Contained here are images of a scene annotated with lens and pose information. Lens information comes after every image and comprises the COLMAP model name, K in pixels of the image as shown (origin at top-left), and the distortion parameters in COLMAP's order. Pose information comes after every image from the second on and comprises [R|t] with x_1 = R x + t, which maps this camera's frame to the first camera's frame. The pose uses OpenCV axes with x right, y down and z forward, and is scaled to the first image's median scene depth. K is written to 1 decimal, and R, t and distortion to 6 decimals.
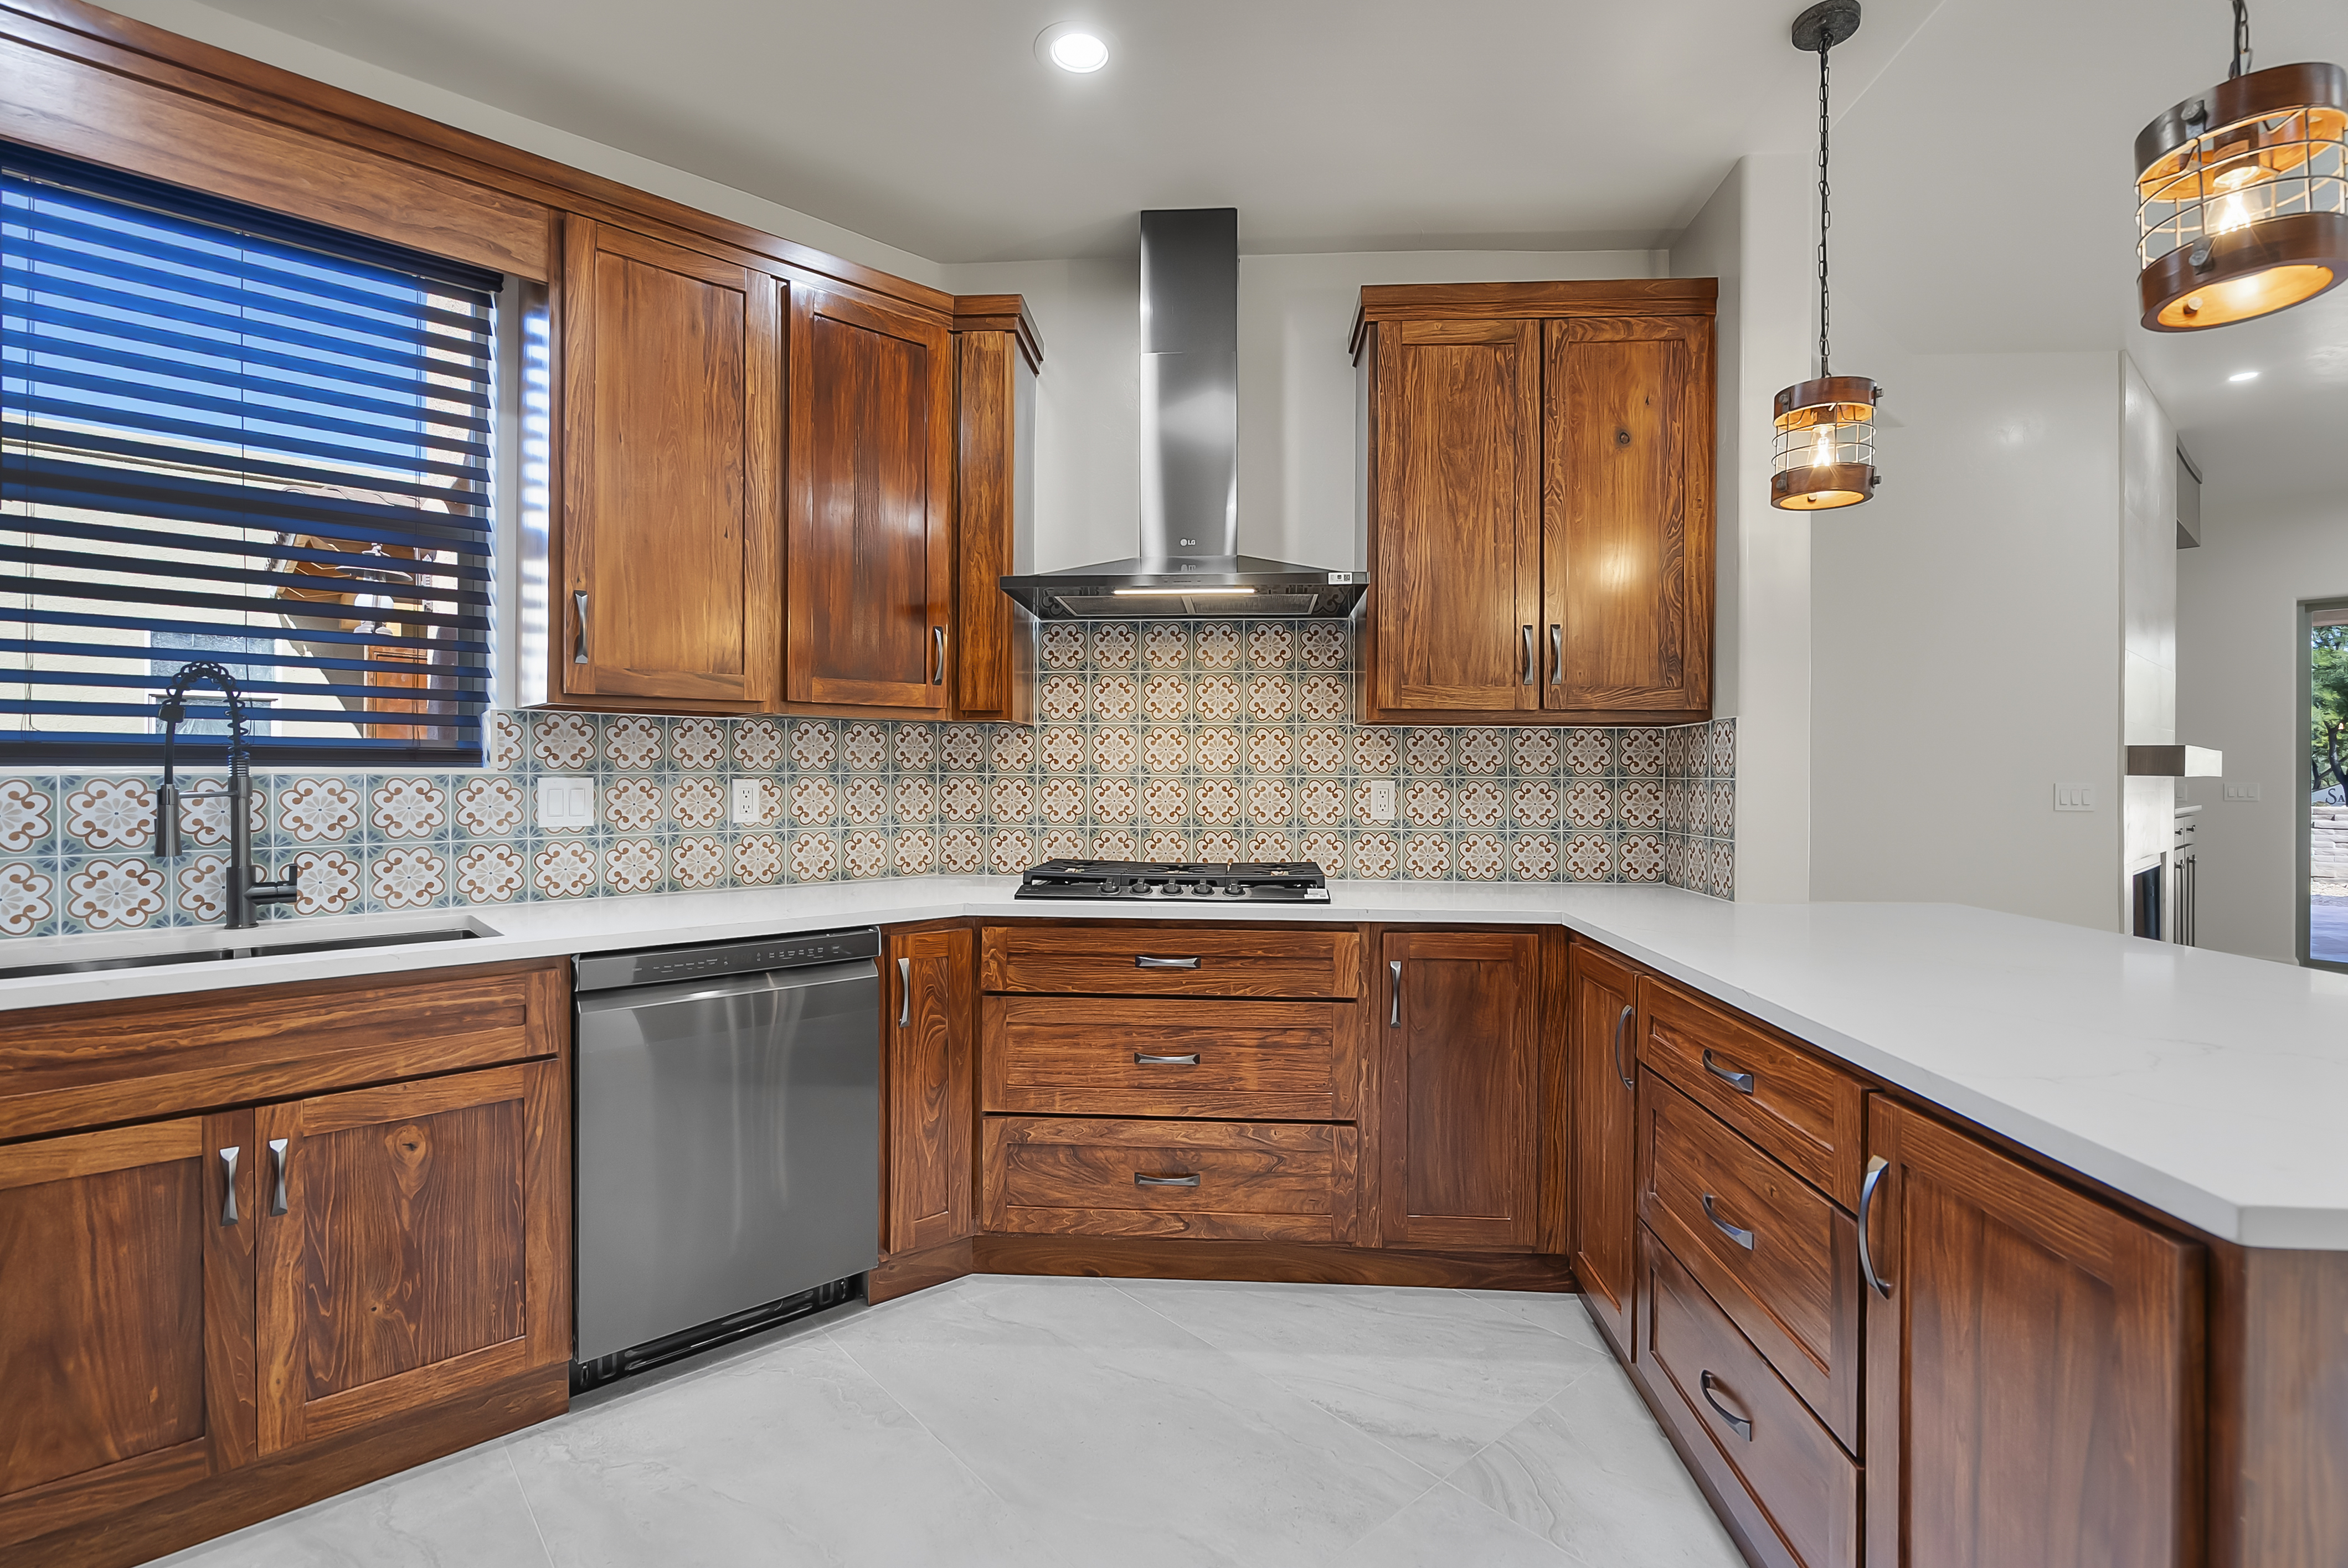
lens RADIAL K [[1085.6, 0, 1189.5], [0, 1085.6, 775.6], [0, 0, 1]] dist [-0.003813, 0.000384]
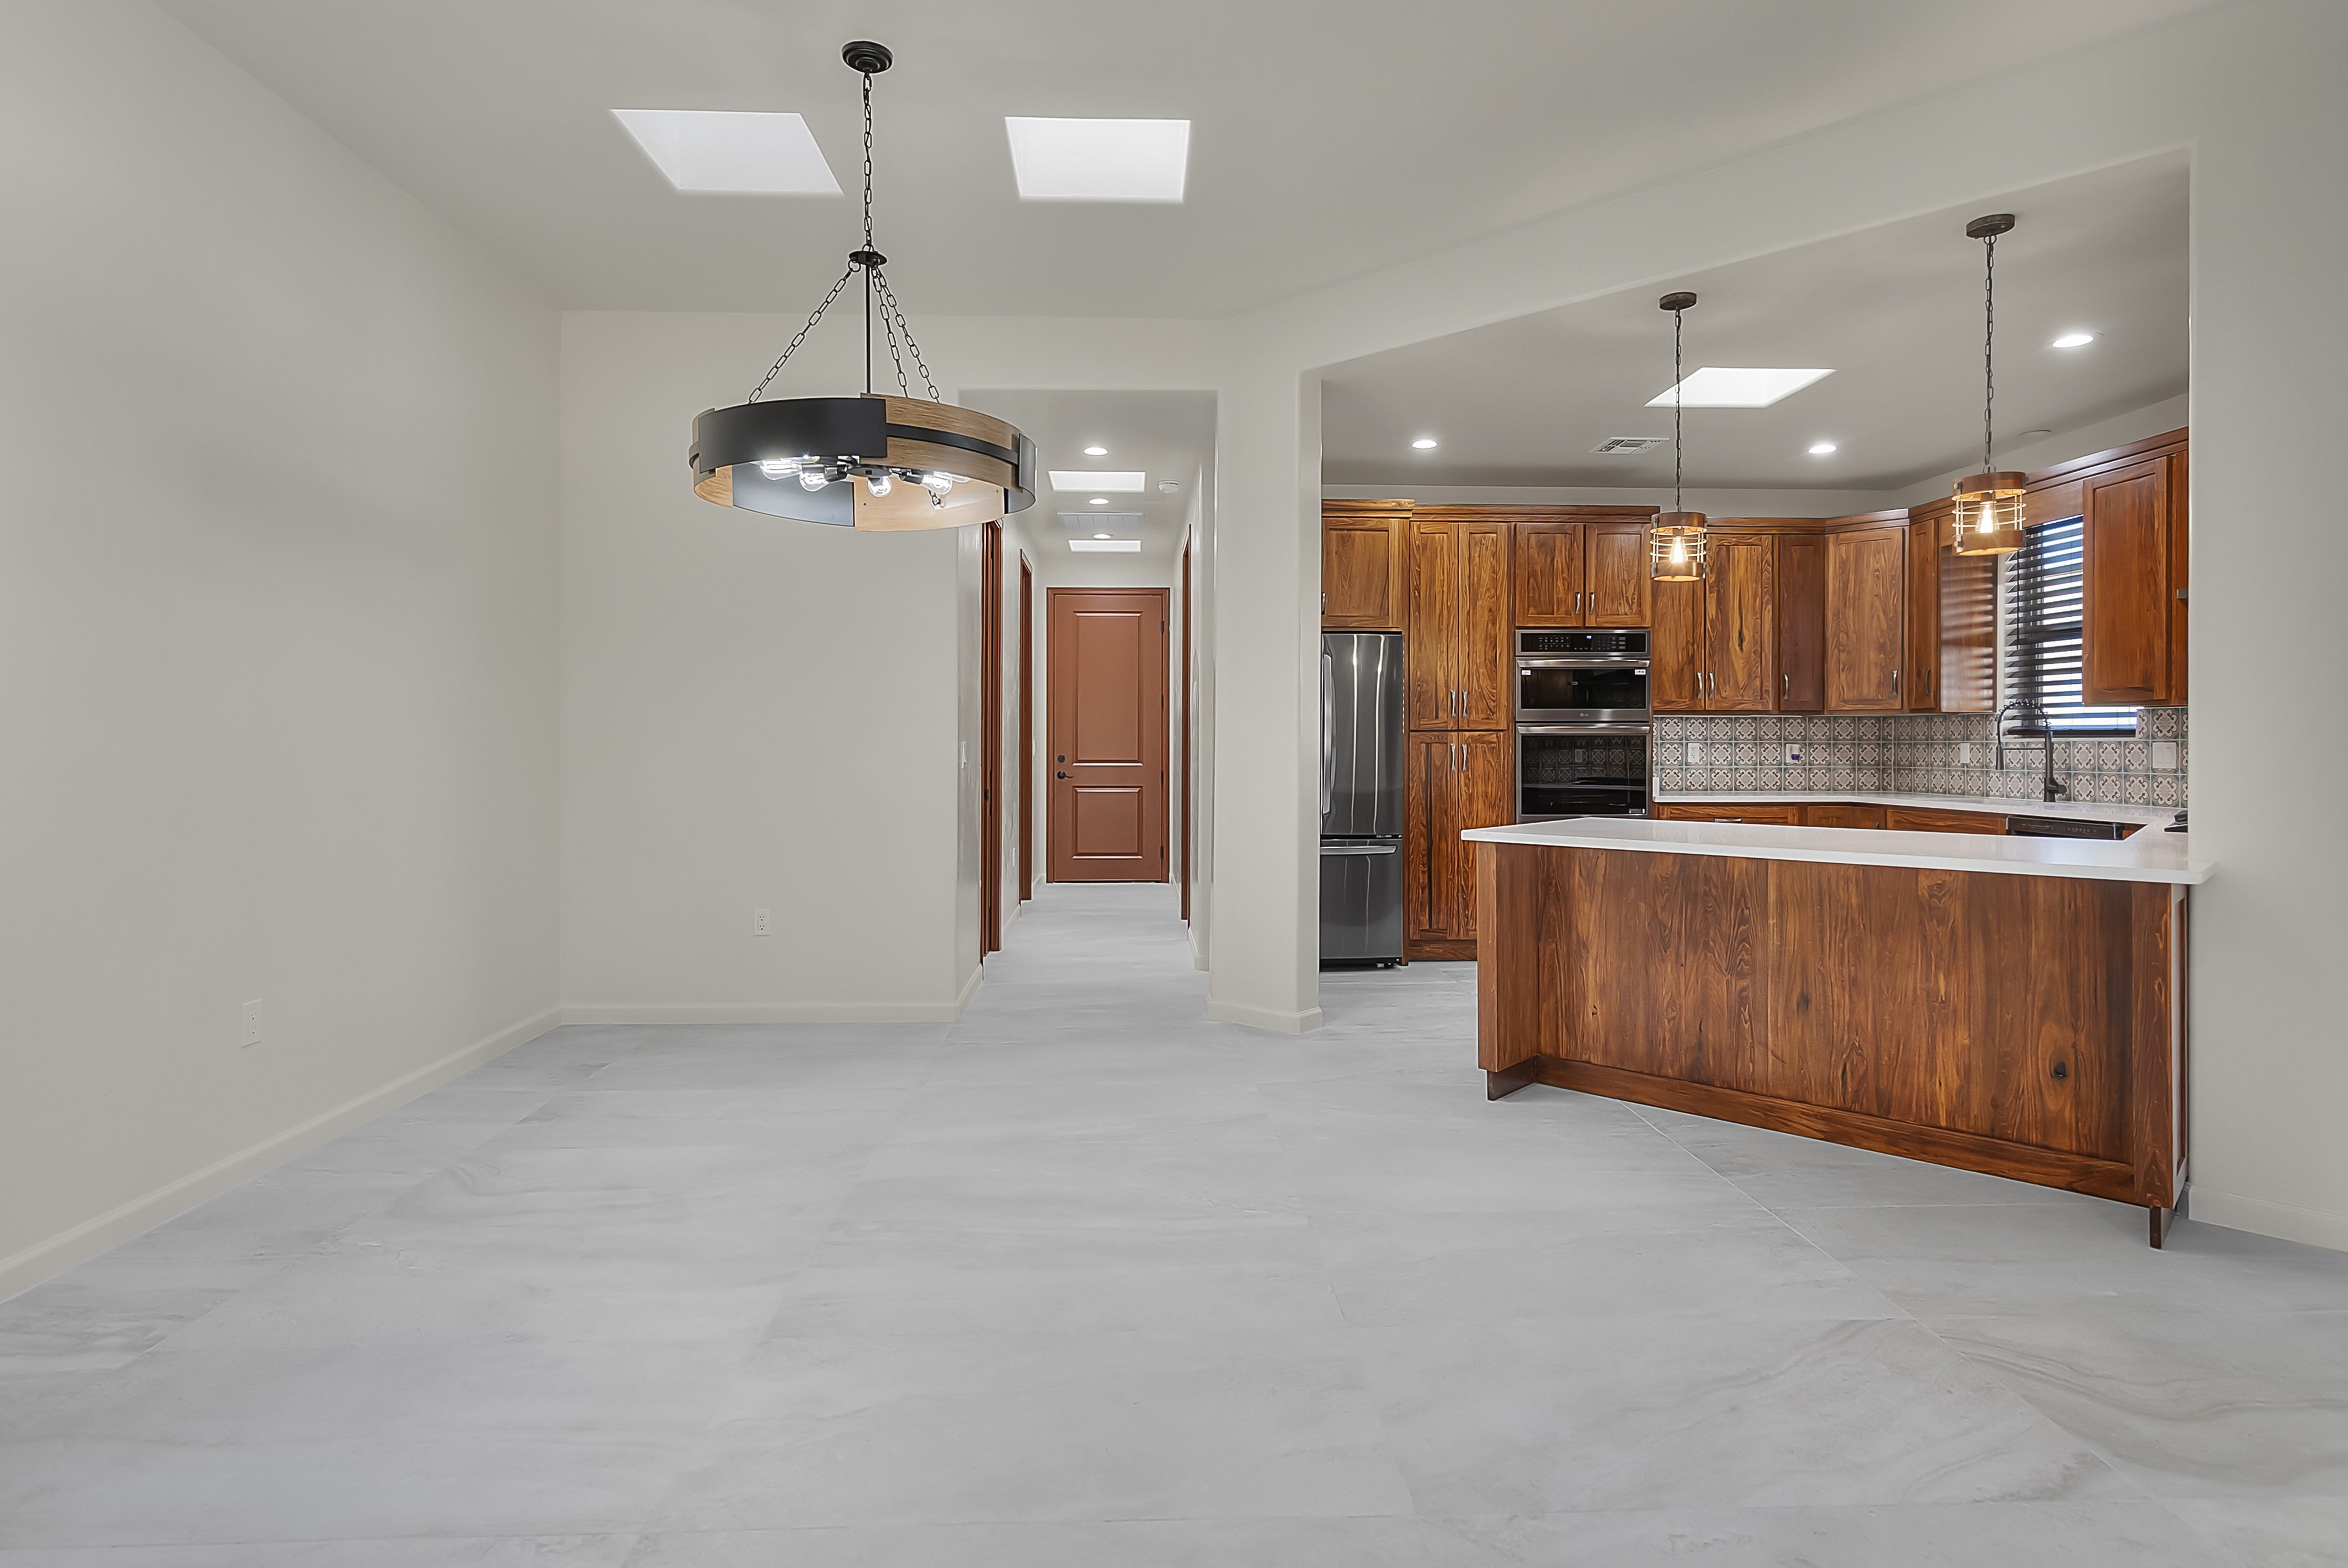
lens RADIAL K [[1234.4, 0, 1165.9], [0, 1234.4, 748.6], [0, 0, 1]] dist [0.000693, 0.003725]
pose [[-0.637694, 0.000517, -0.770290, 1.996594], [-0.004262, 0.999982, 0.004200, 0.009948], [0.770278, 0.005961, -0.637680, 0.938981]]
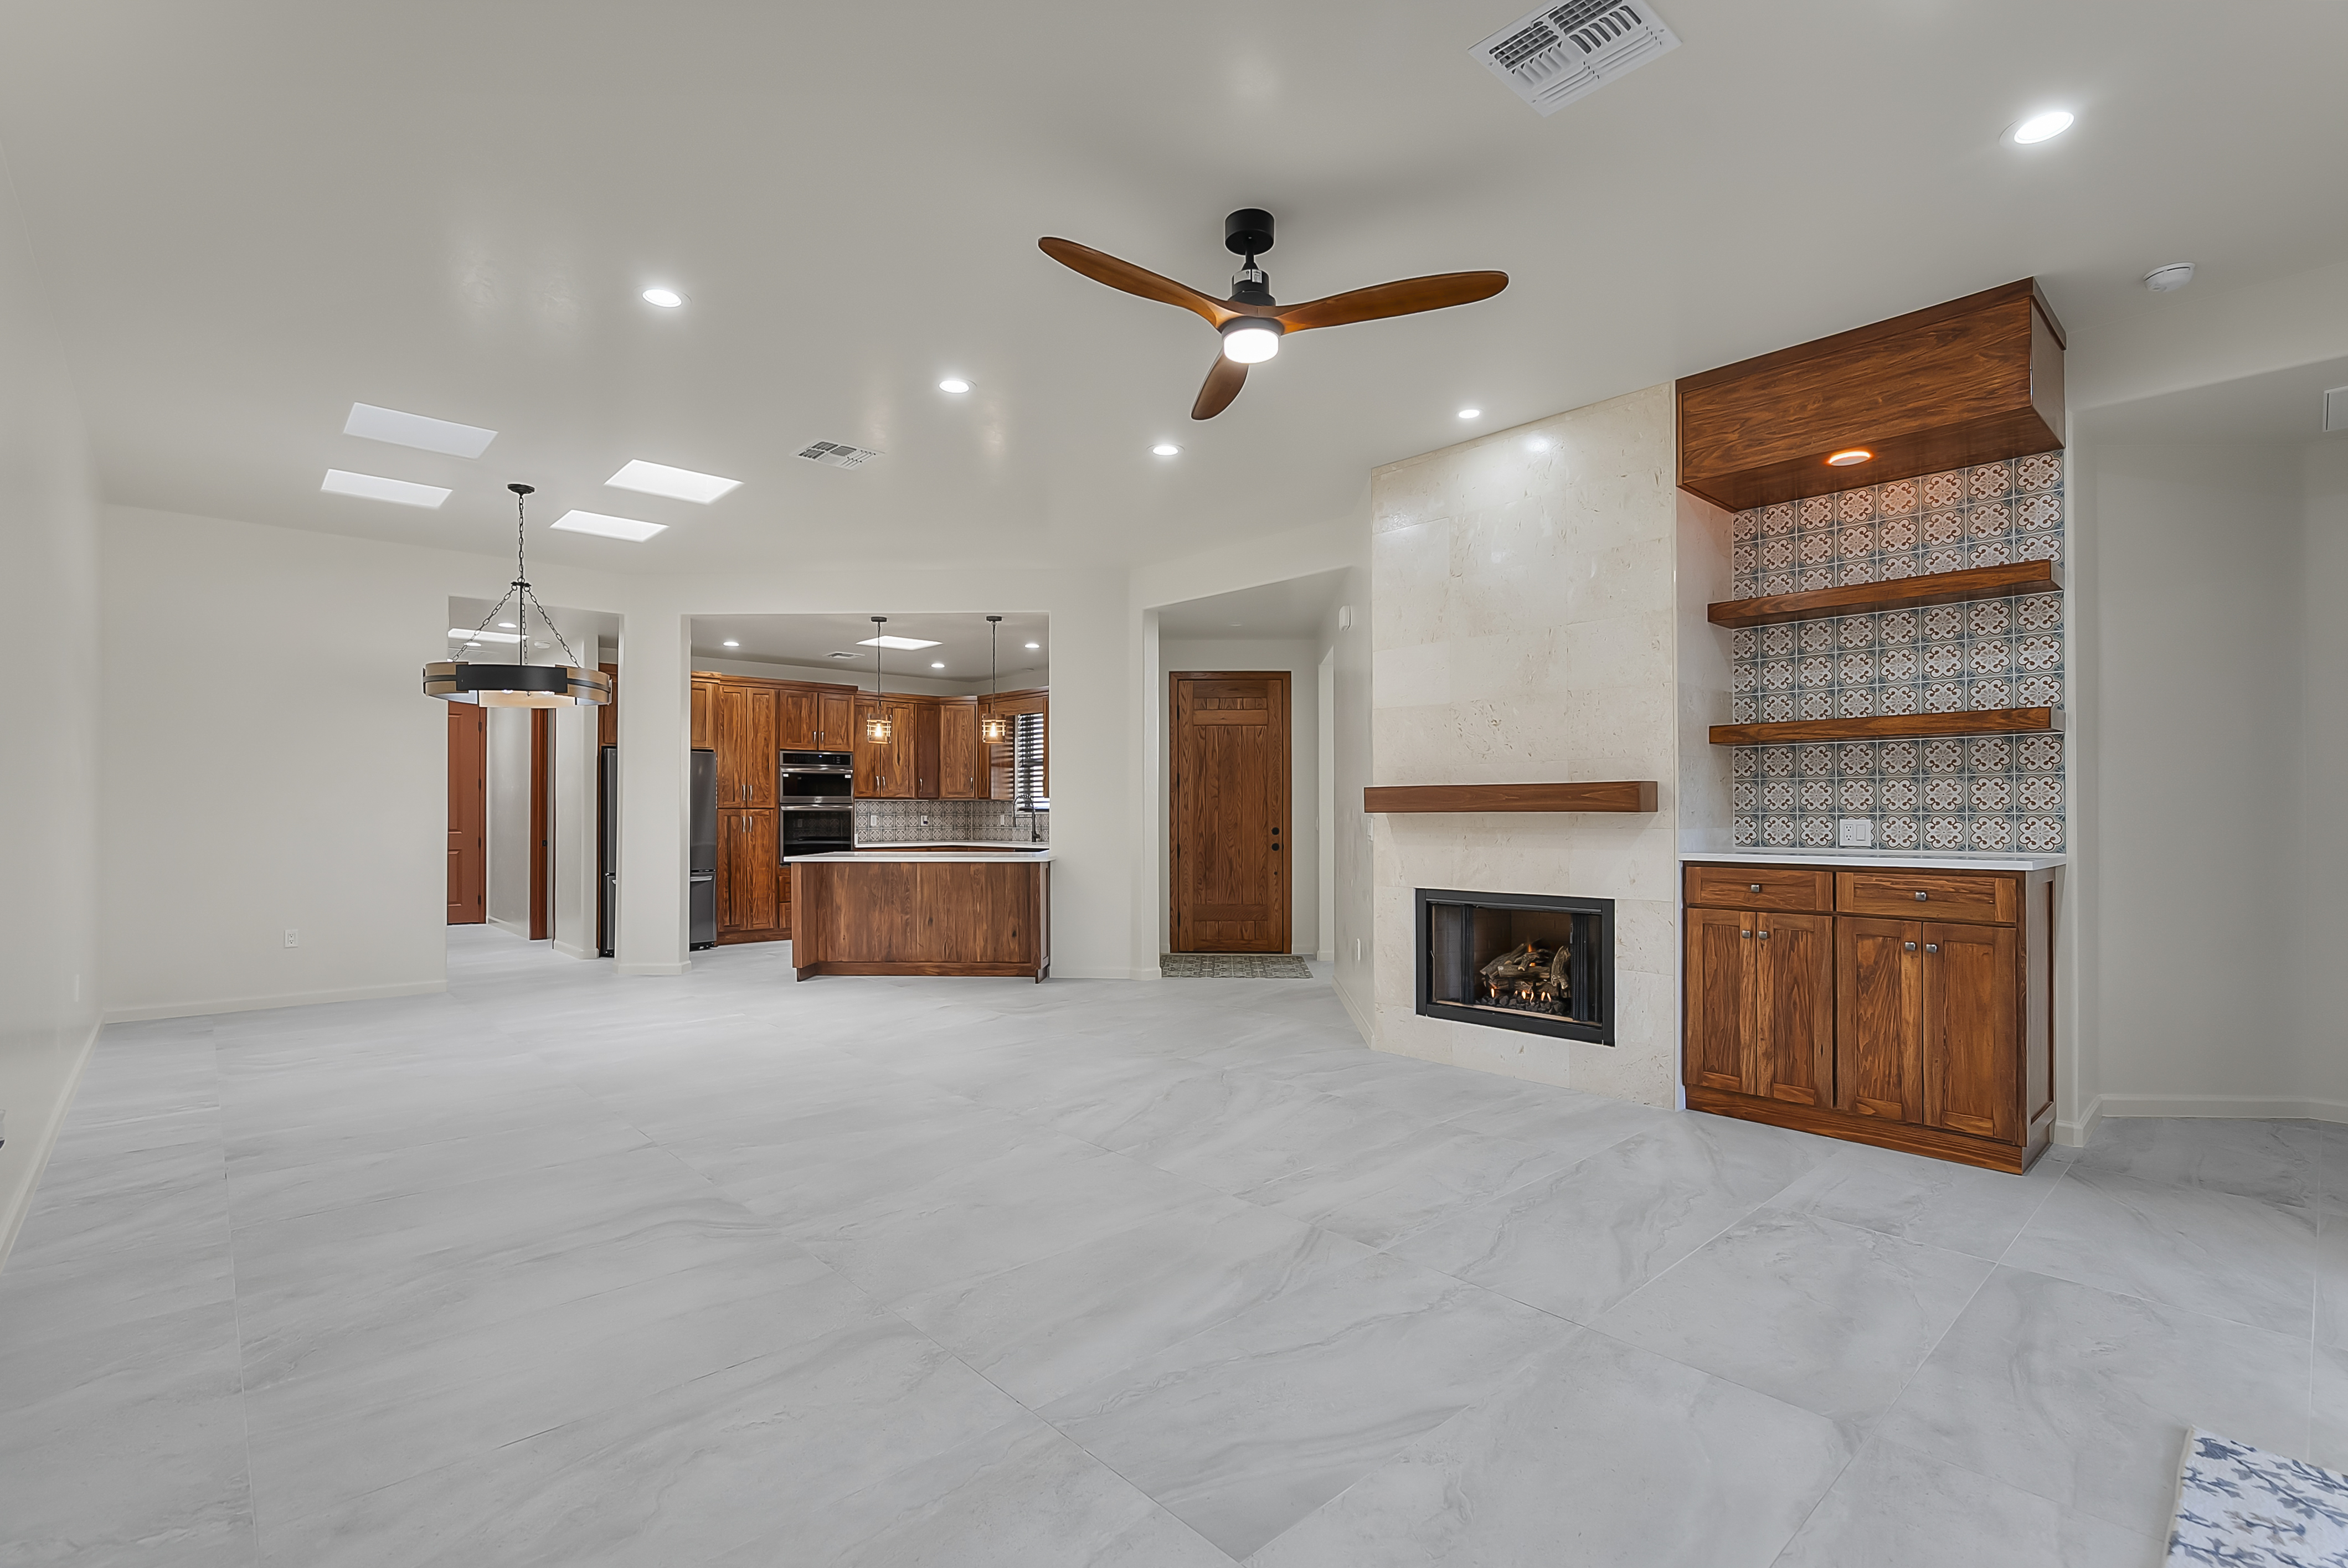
lens RADIAL K [[1085.6, 0, 1182.3], [0, 1085.6, 805.6], [0, 0, 1]] dist [-0.003813, 0.000384]
pose [[0.015125, -0.009057, -0.999845, 3.426553], [-0.001099, 0.999958, -0.009075, 0.005002], [0.999885, 0.001236, 0.015114, 1.245976]]
